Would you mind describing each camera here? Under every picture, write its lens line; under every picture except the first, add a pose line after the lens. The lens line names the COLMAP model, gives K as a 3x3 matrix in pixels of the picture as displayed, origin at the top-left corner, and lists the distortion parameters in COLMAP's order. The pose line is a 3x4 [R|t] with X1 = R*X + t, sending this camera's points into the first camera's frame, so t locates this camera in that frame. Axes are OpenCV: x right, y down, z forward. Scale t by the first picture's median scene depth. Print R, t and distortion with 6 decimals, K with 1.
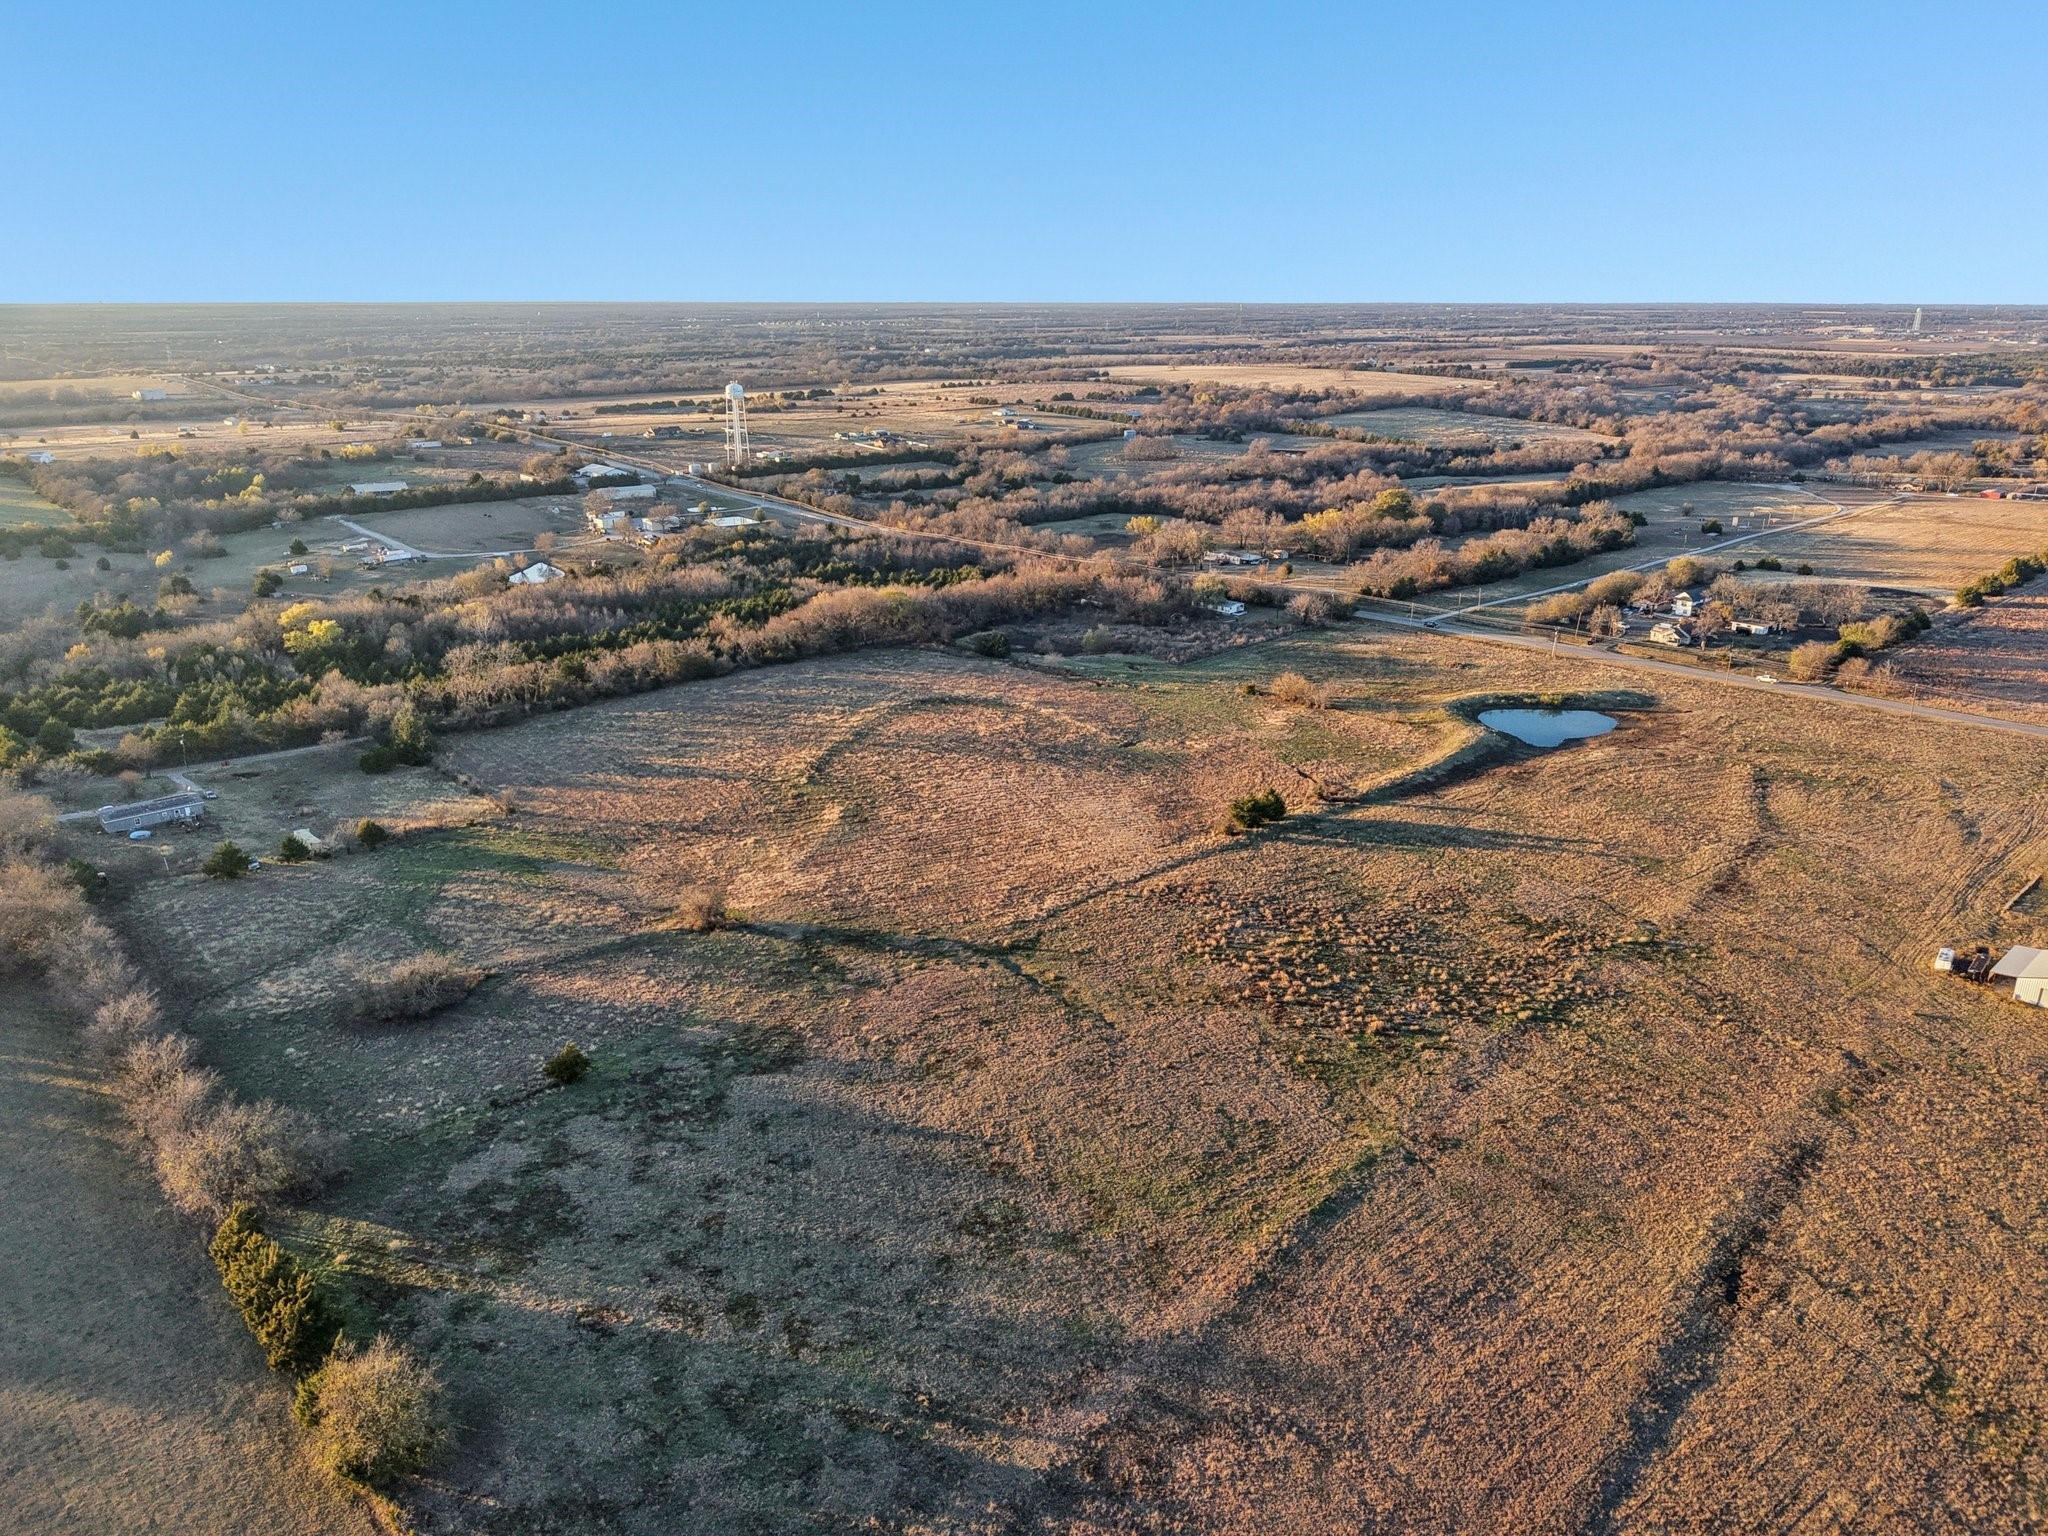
lens RADIAL K [[1401.3, 0, 1016.5], [0, 1401.3, 763.6], [0, 0, 1]] dist [0.025865, -0.021639]
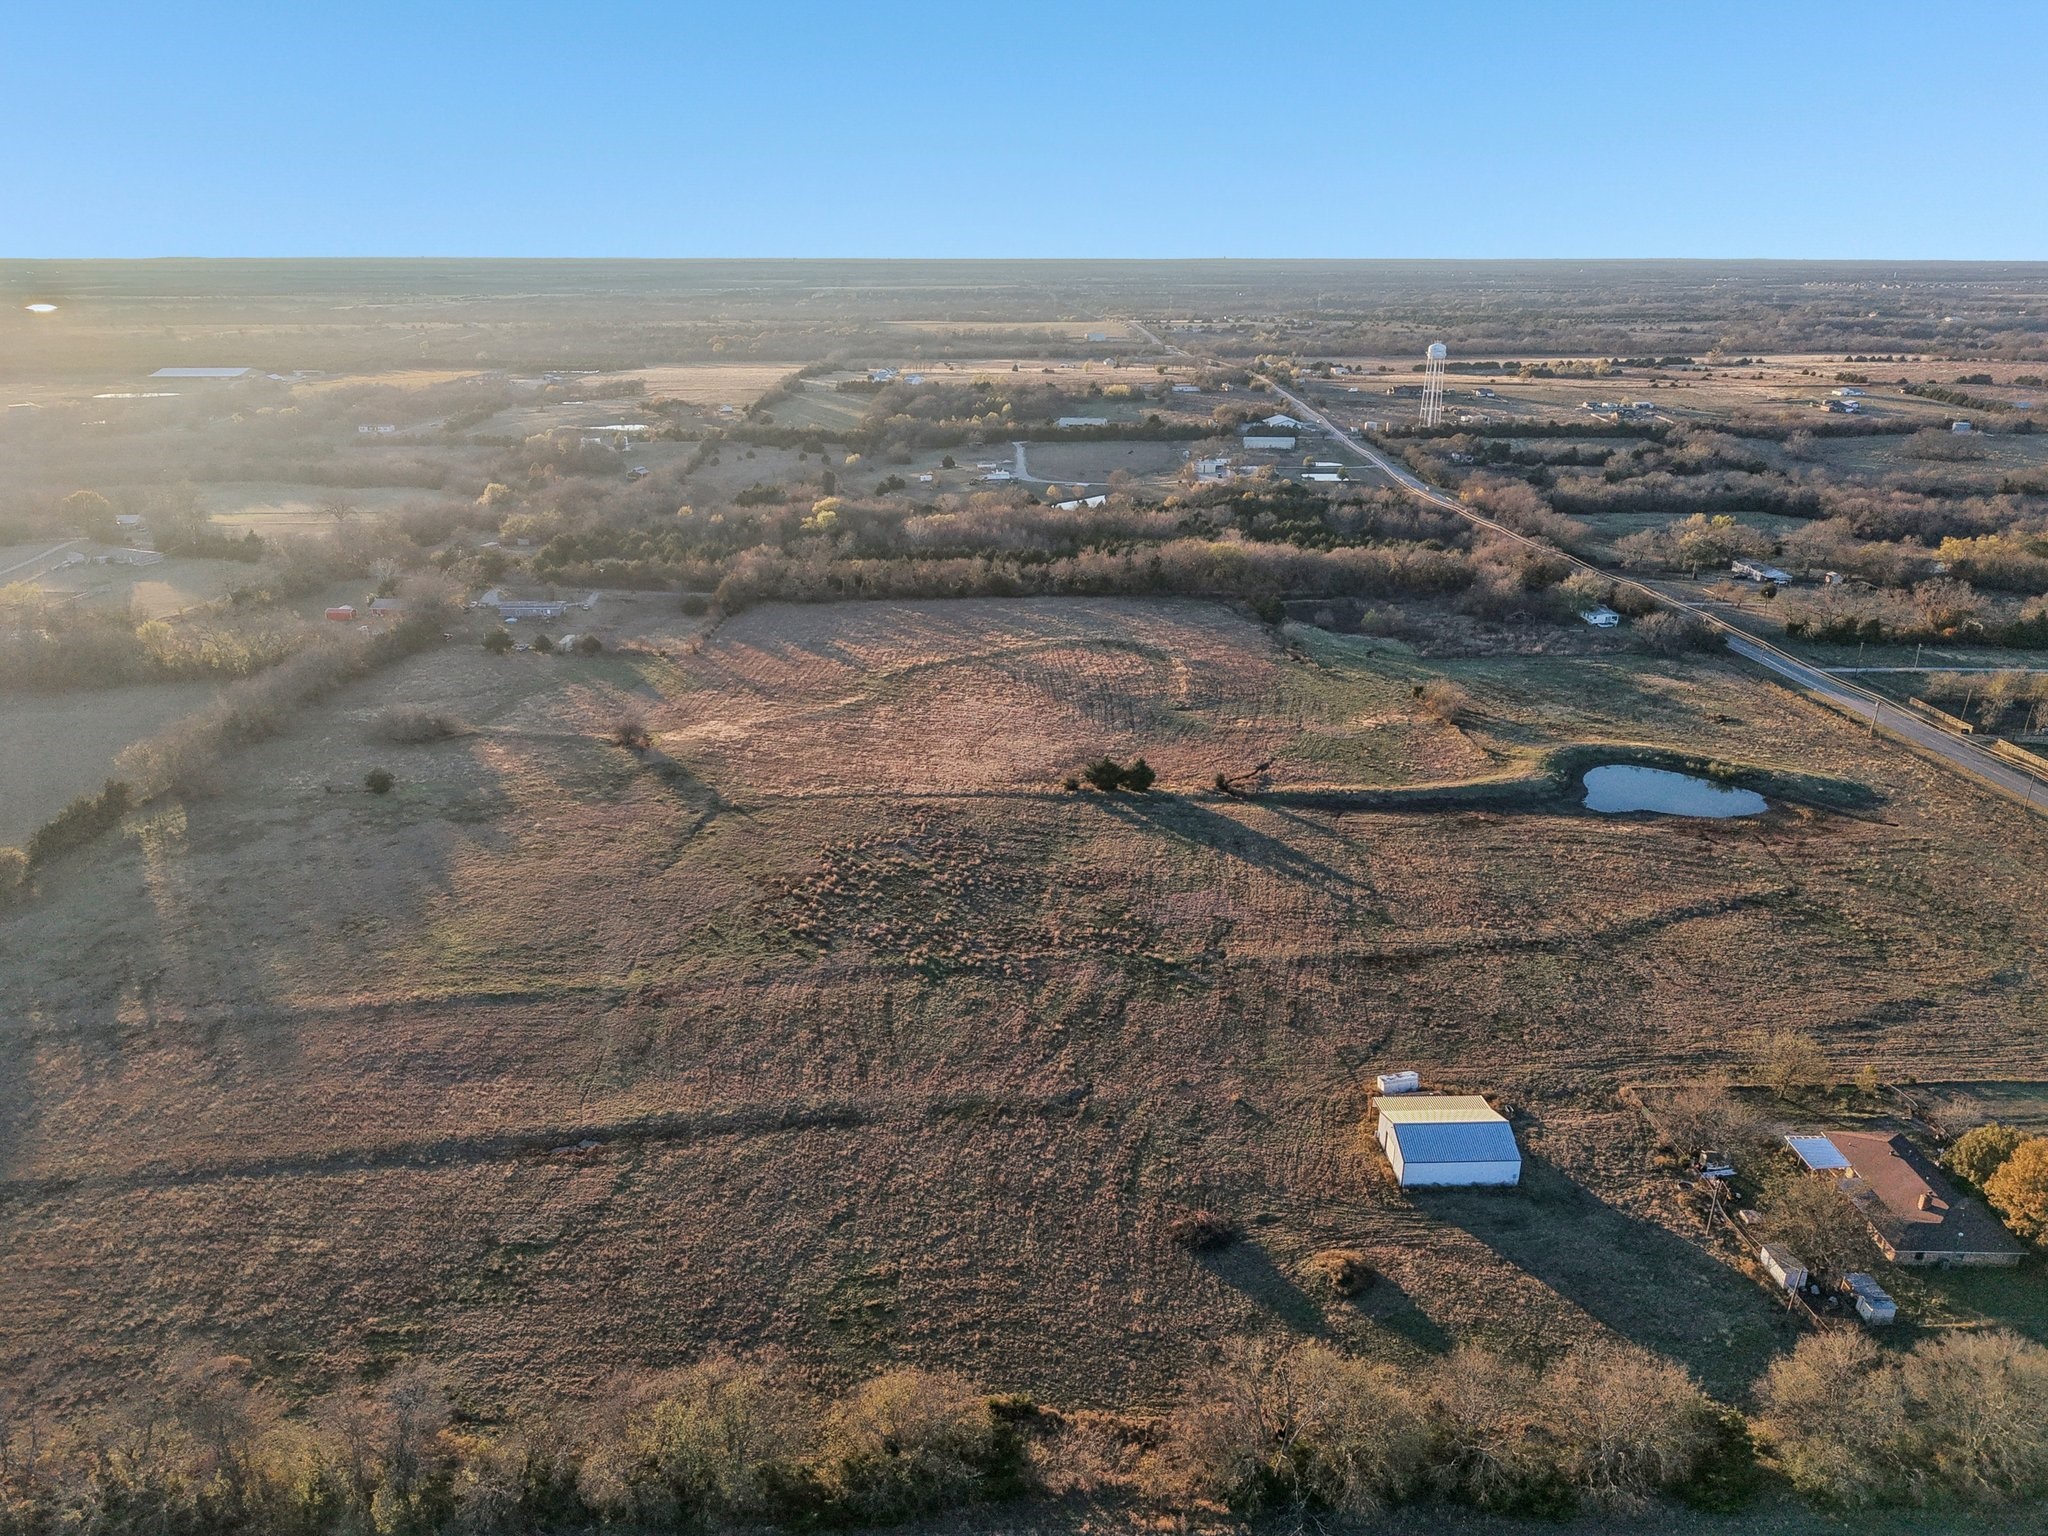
lens RADIAL K [[1400.9, 0, 1016.1], [0, 1400.9, 763.8], [0, 0, 1]] dist [0.042087, -0.047978]
pose [[0.761412, 0.222339, -0.608948, 0.506496], [-0.206148, 0.973628, 0.097729, -0.040441], [0.614618, 0.051121, 0.787167, 0.112079]]
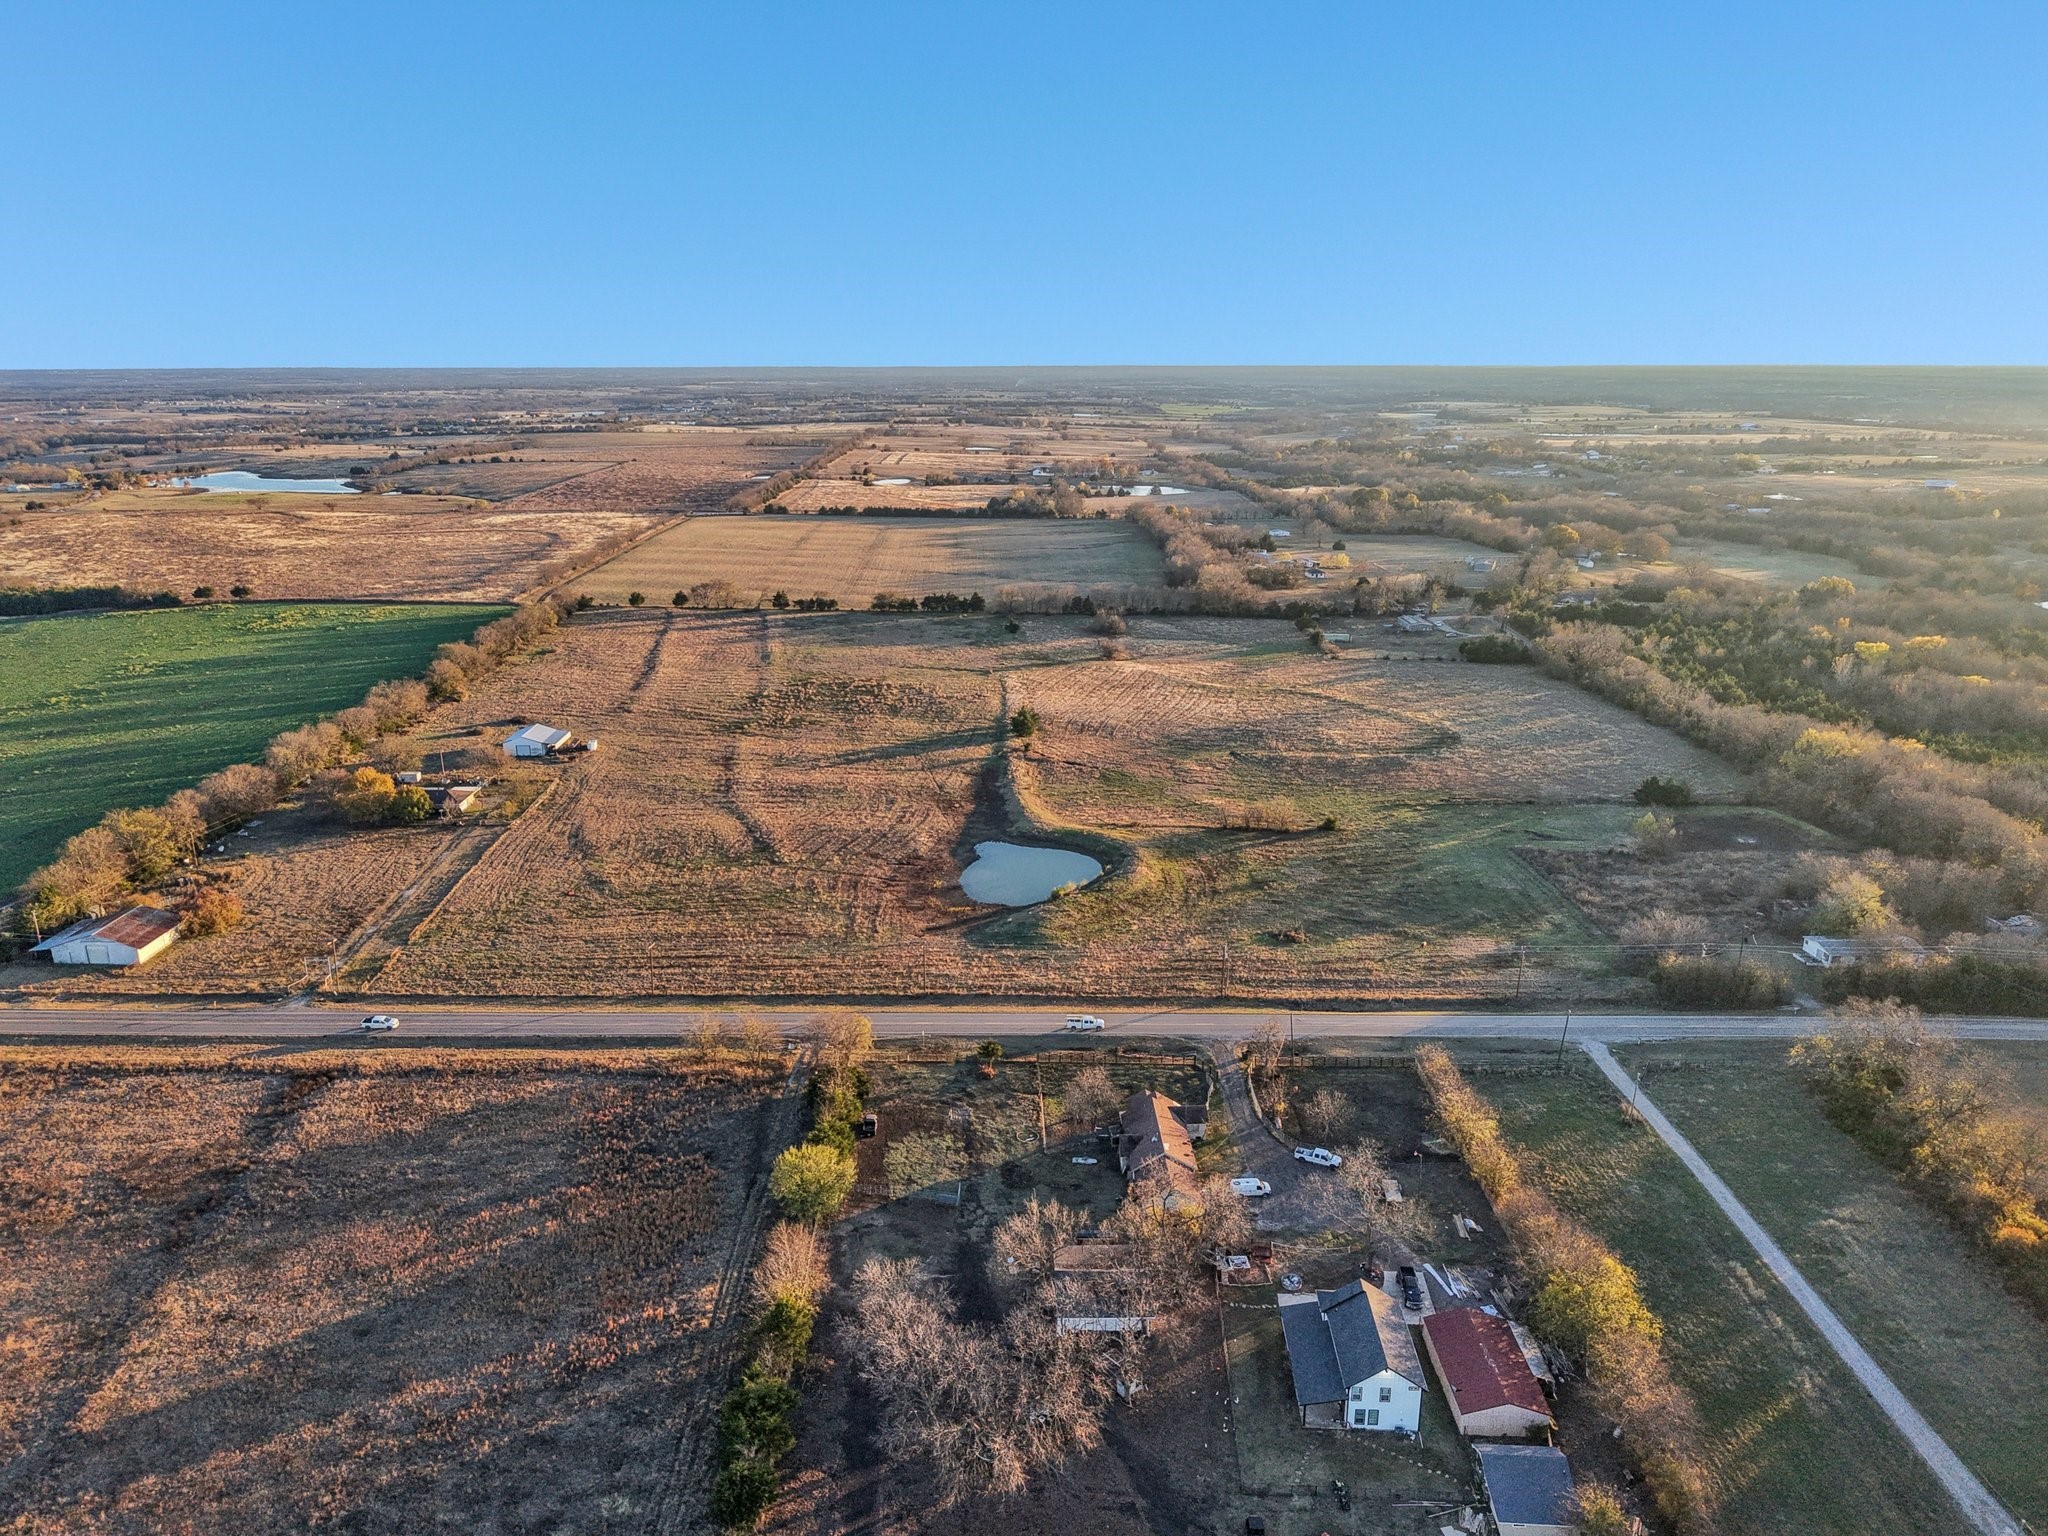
lens RADIAL K [[1385.8, 0, 1024.0], [0, 1385.8, 768.0], [0, 0, 1]] dist [0.064931, -0.089364]
pose [[-0.651614, 0.215302, -0.727354, 0.830585], [-0.236307, 0.853542, 0.464354, -0.398818], [0.720804, 0.474459, -0.505303, 1.199473]]
